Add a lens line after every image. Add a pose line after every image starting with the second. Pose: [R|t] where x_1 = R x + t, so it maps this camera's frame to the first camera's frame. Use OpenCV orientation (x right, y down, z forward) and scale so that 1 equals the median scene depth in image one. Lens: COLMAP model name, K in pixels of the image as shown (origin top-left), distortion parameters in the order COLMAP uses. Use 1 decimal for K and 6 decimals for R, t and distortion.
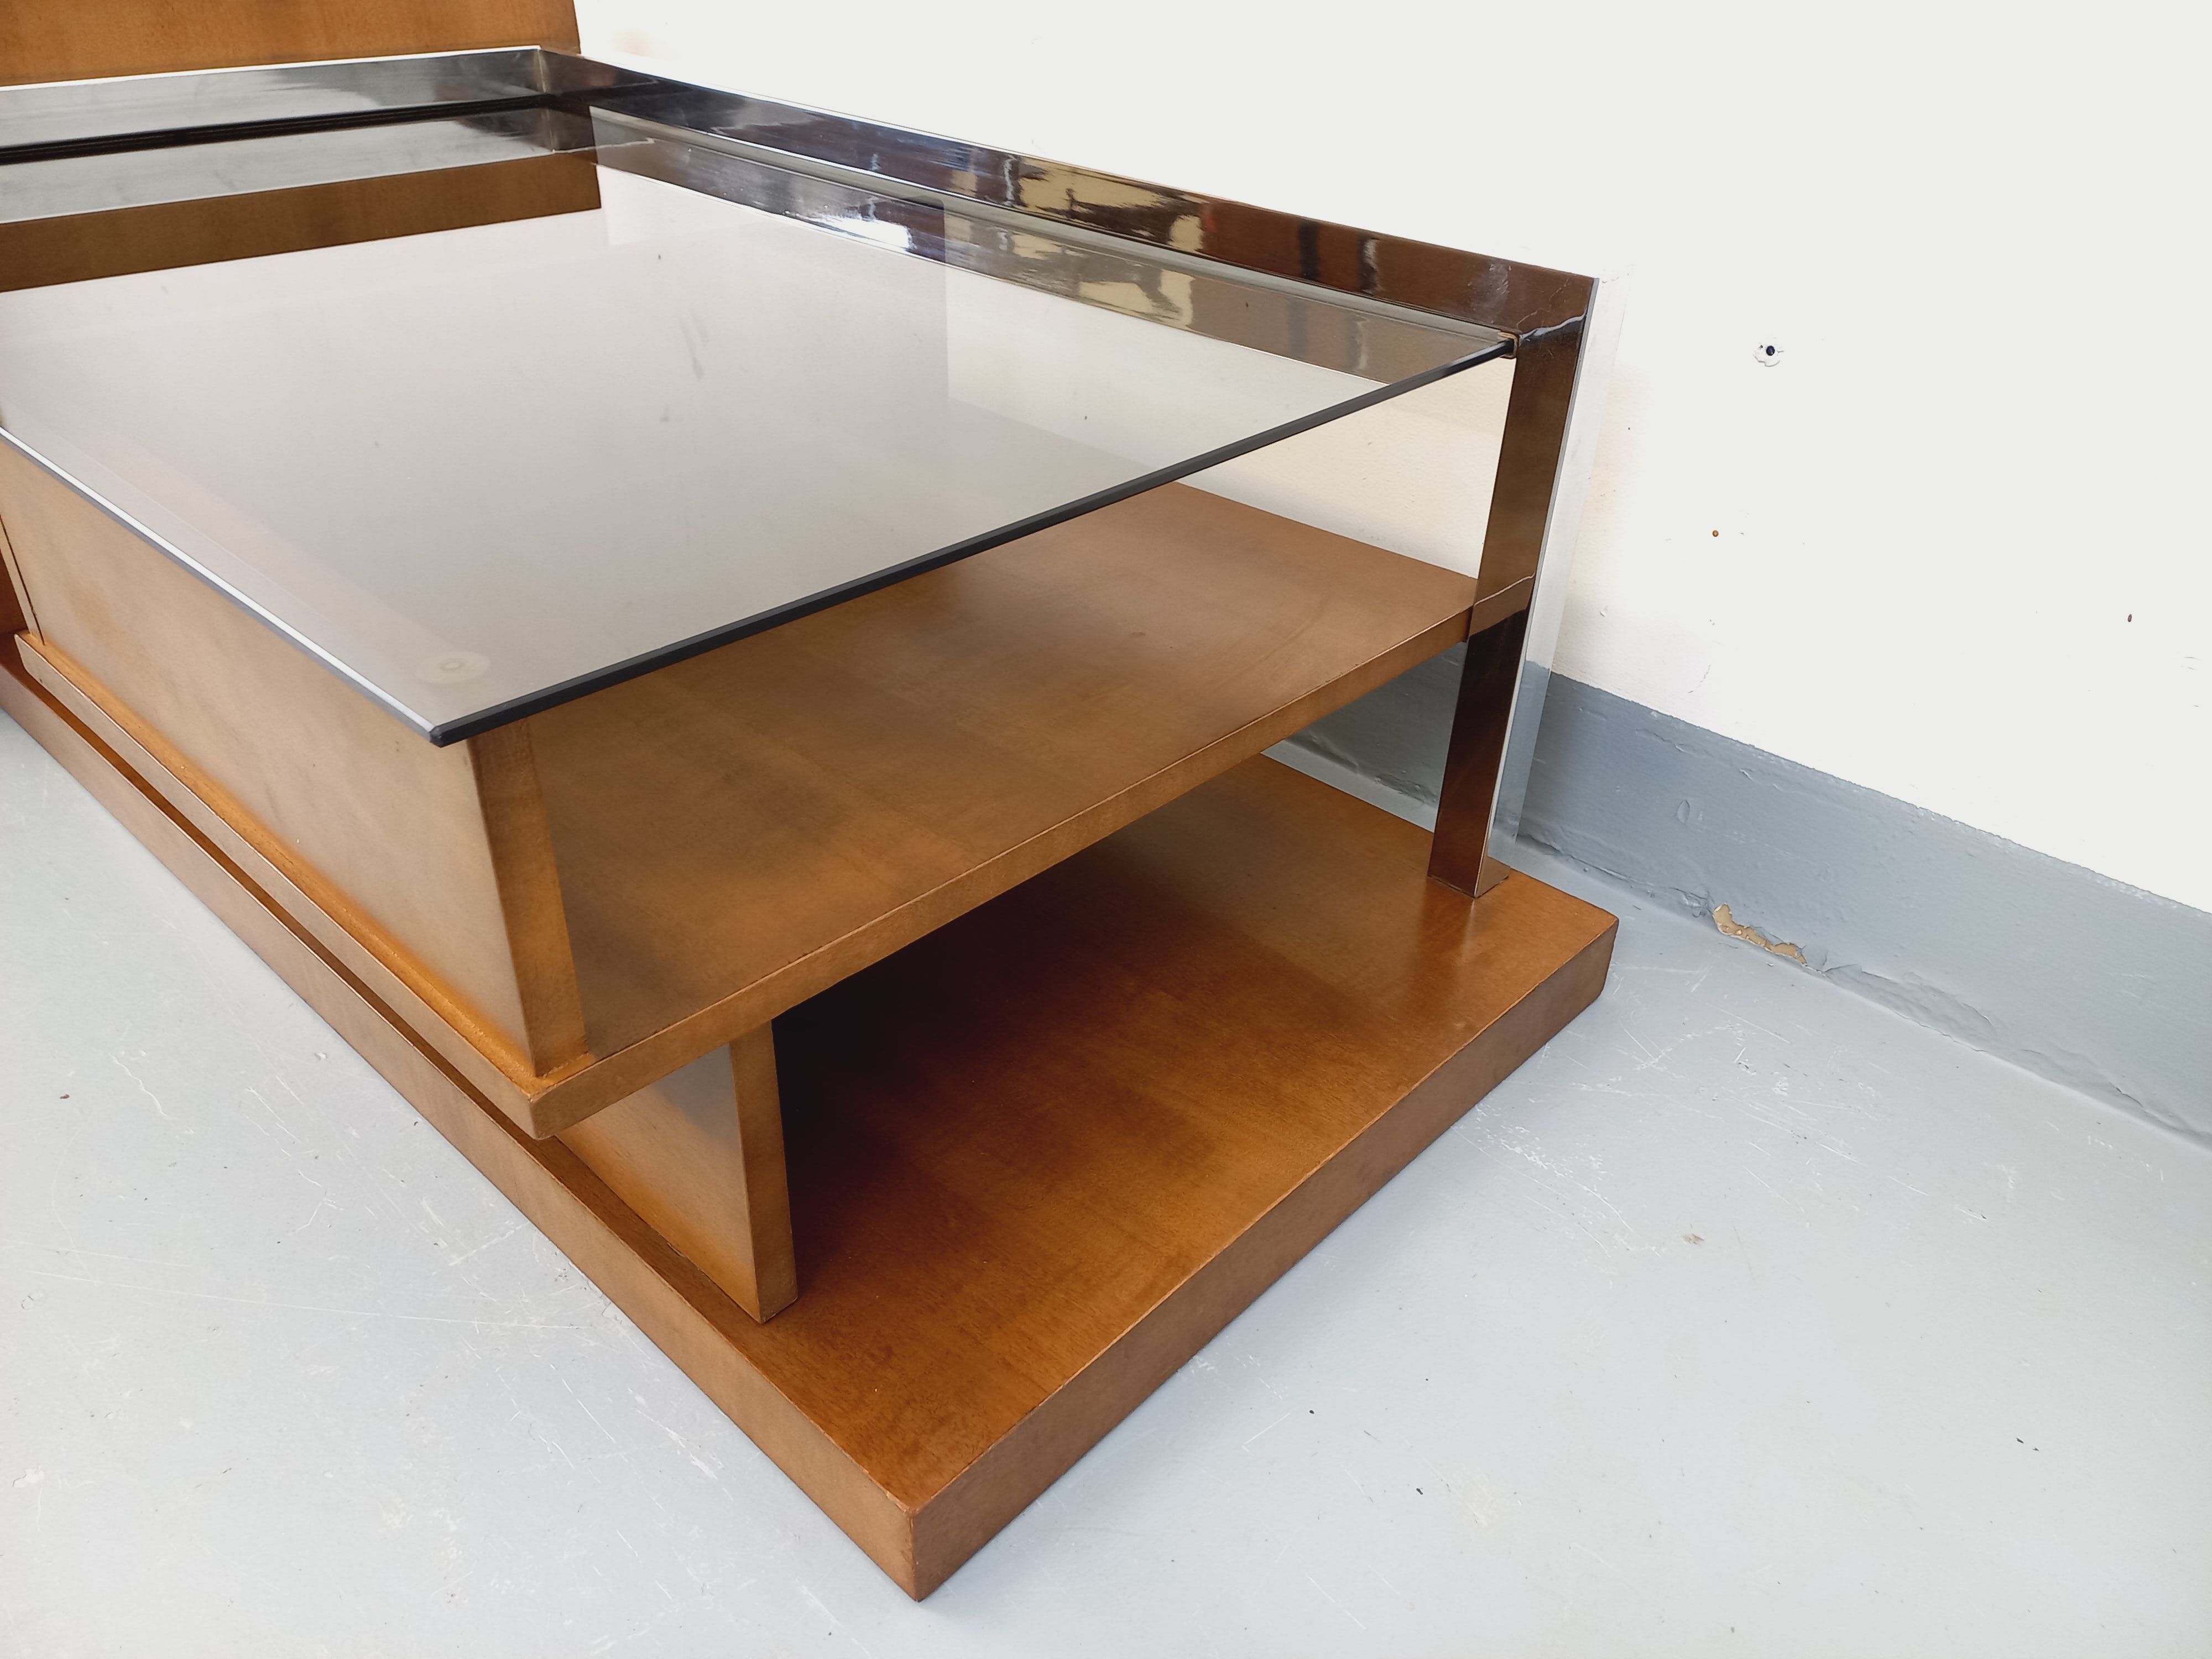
lens RADIAL K [[1613.6, 0, 1095.6], [0, 1613.6, 810.6], [0, 0, 1]] dist [0.059960, -0.040730]
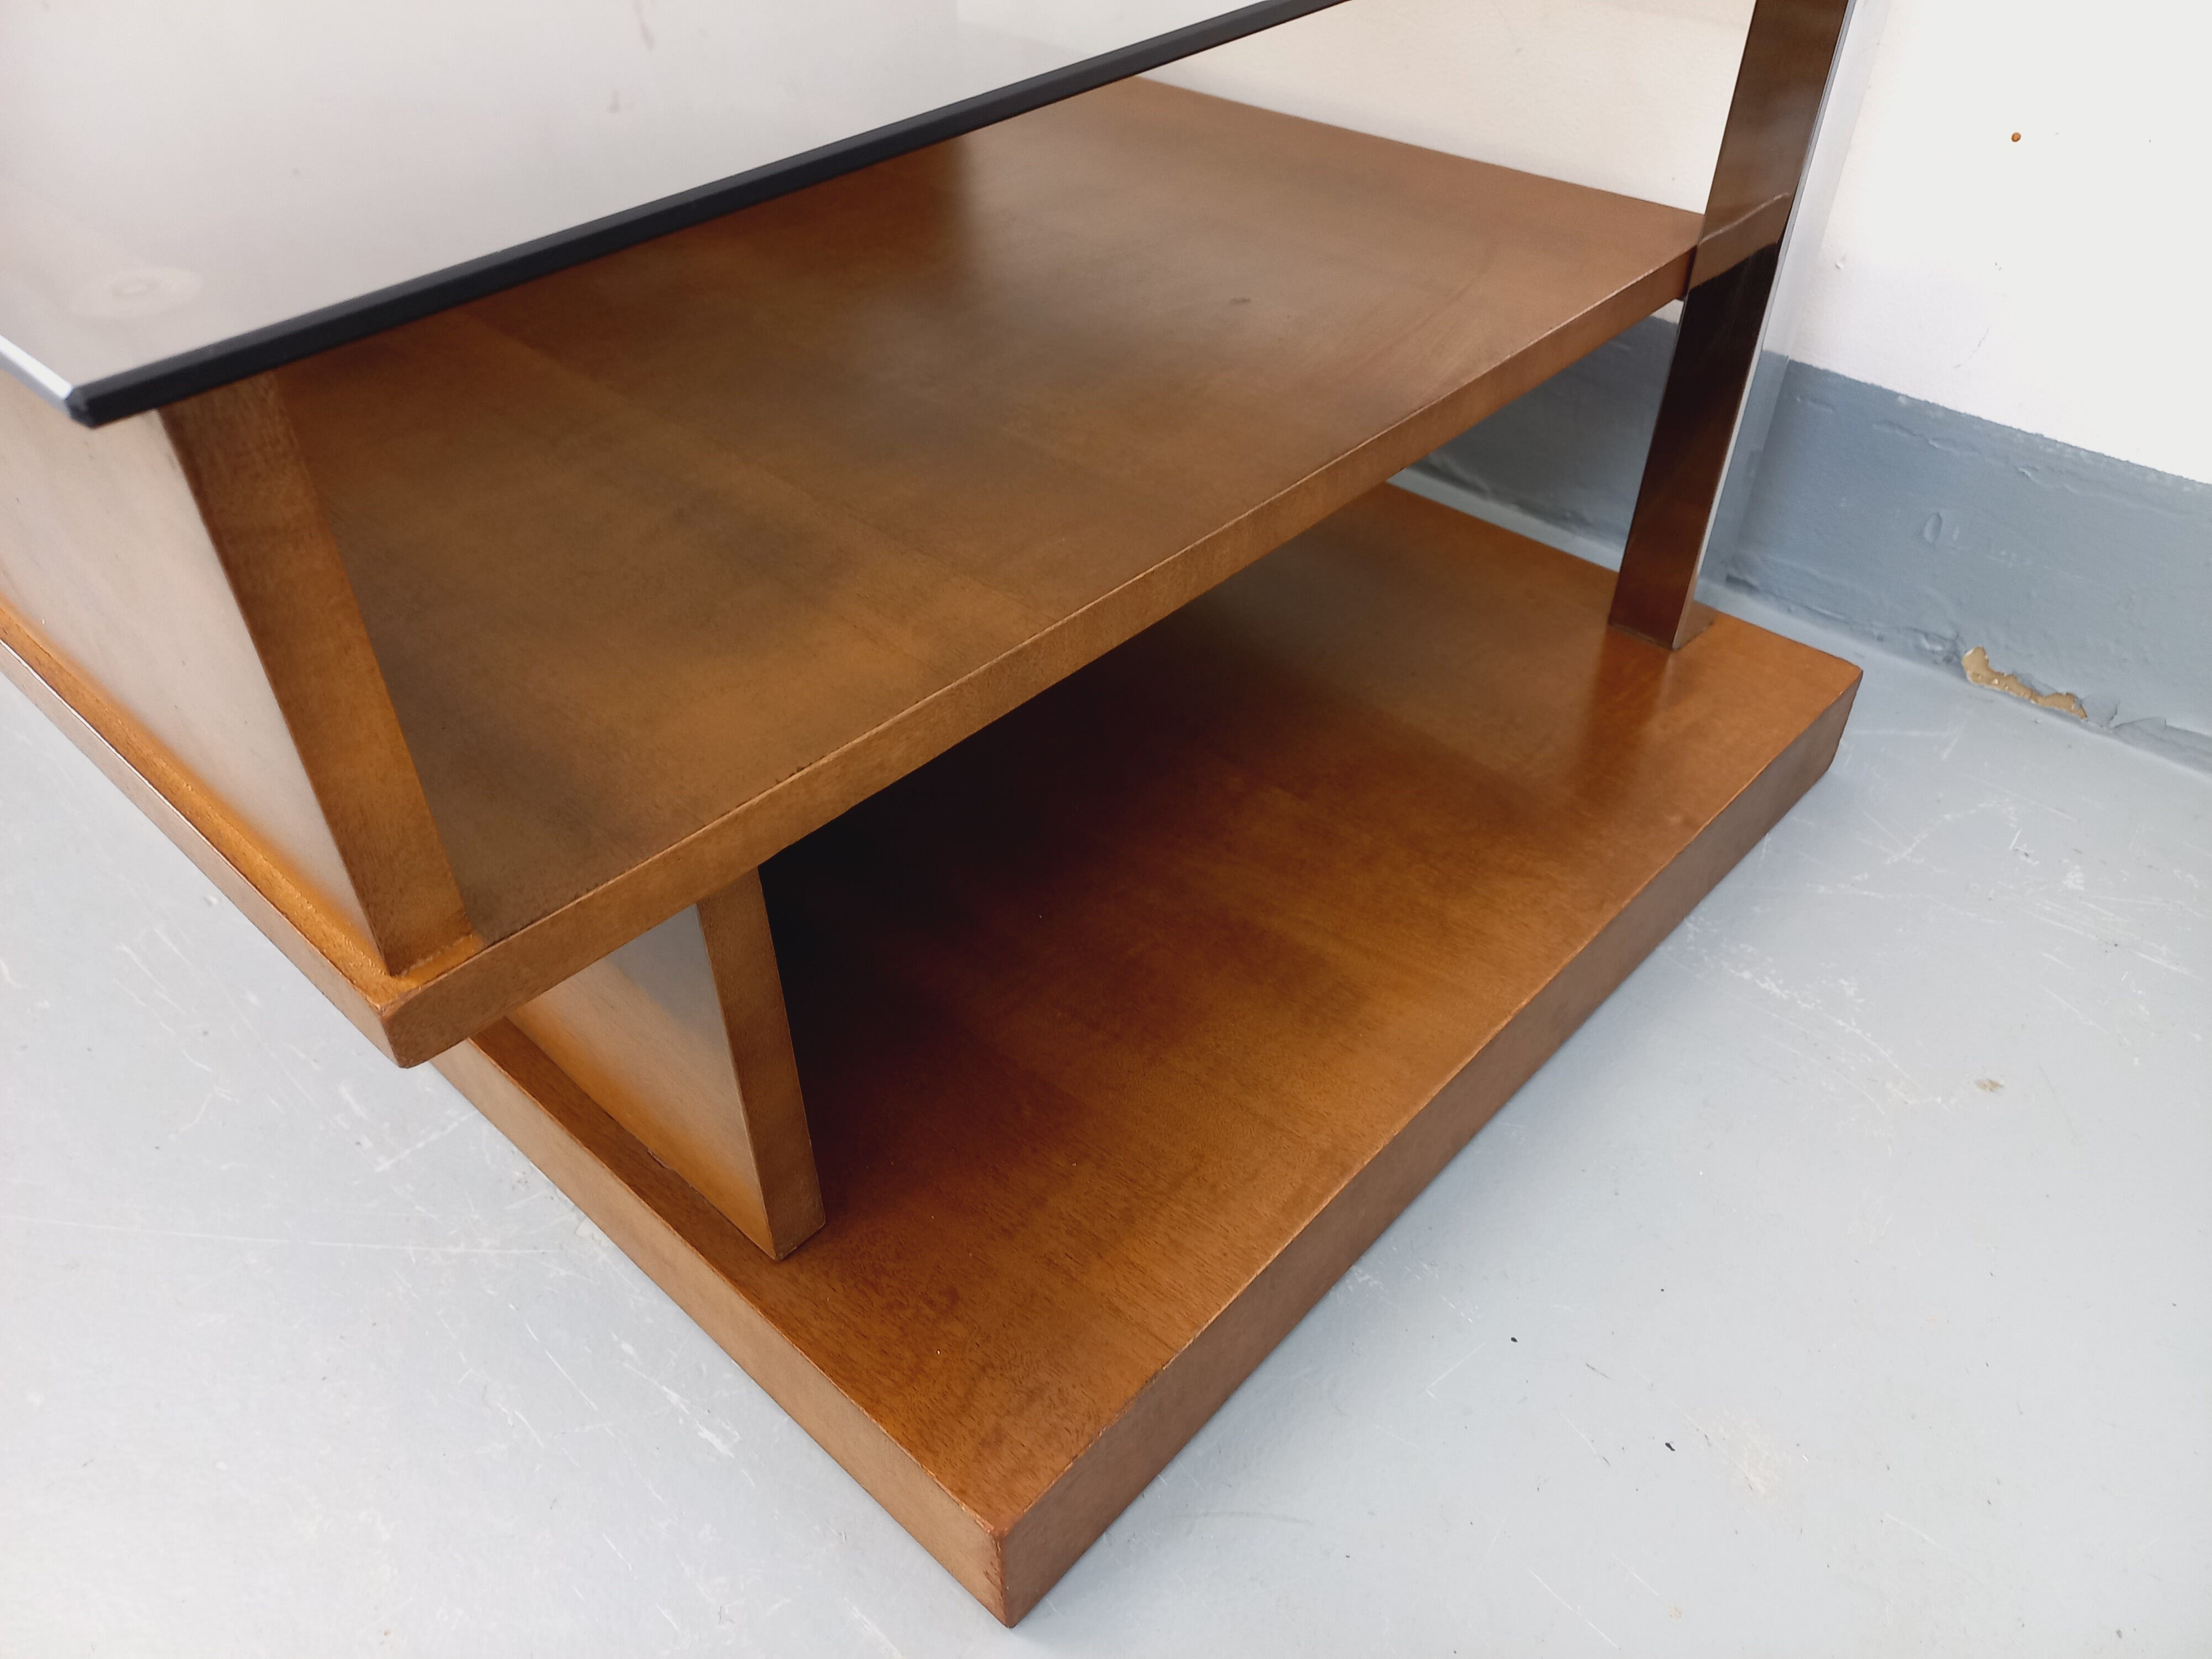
lens RADIAL K [[1613.6, 0, 1095.5], [0, 1613.6, 825.5], [0, 0, 1]] dist [0.059960, -0.040730]
pose [[0.999304, -0.033373, -0.016662, -0.040094], [0.035481, 0.988277, 0.148489, 0.014750], [0.011511, -0.148976, 0.988774, 0.284441]]
